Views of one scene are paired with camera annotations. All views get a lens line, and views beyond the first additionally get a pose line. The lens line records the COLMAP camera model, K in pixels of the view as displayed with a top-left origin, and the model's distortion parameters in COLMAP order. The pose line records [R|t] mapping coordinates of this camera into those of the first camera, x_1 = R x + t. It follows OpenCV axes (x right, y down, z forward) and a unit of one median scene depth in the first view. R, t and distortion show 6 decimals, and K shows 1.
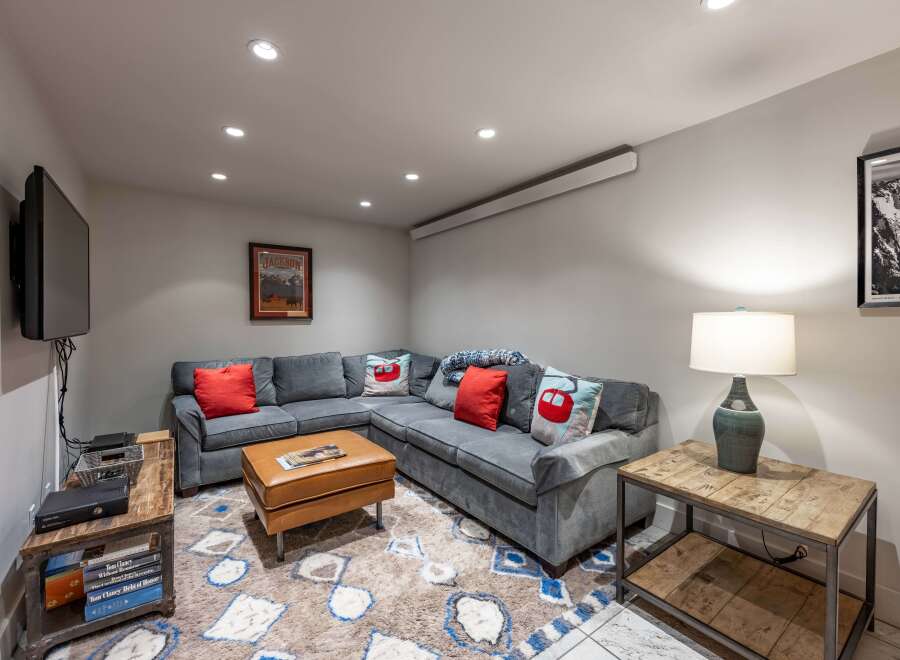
lens RADIAL K [[396.7, 0, 450.0], [0, 396.7, 330.0], [0, 0, 1]] dist [0.000020, 0.000067]
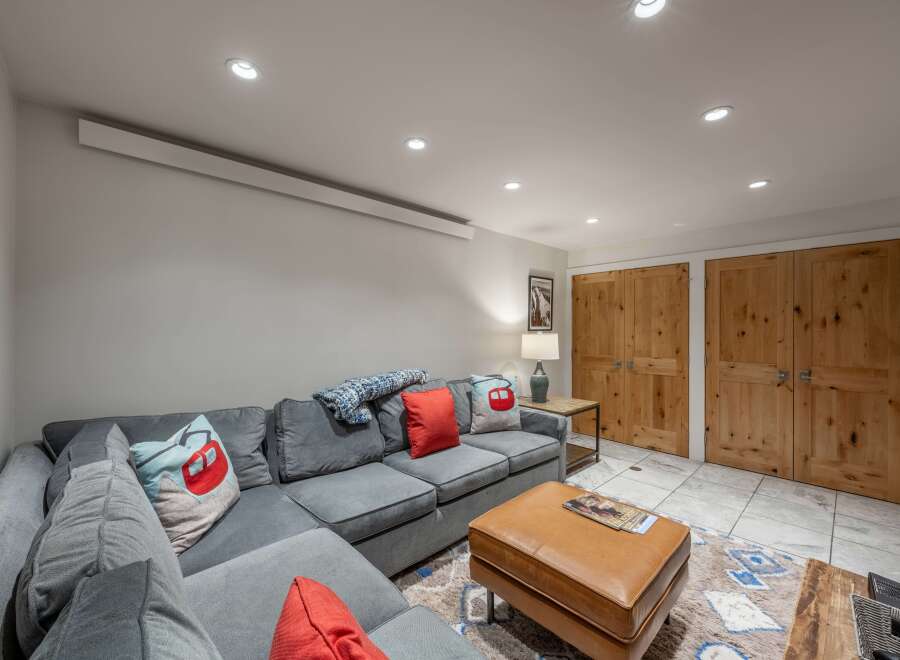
lens RADIAL K [[371.6, 0, 450.0], [0, 371.6, 330.0], [0, 0, 1]] dist [-0.001111, -0.000652]
pose [[-0.124430, -0.001200, 0.992228, -1.055790], [0.022115, 0.999747, 0.003983, -0.065526], [-0.991982, 0.022439, -0.124372, 1.400049]]
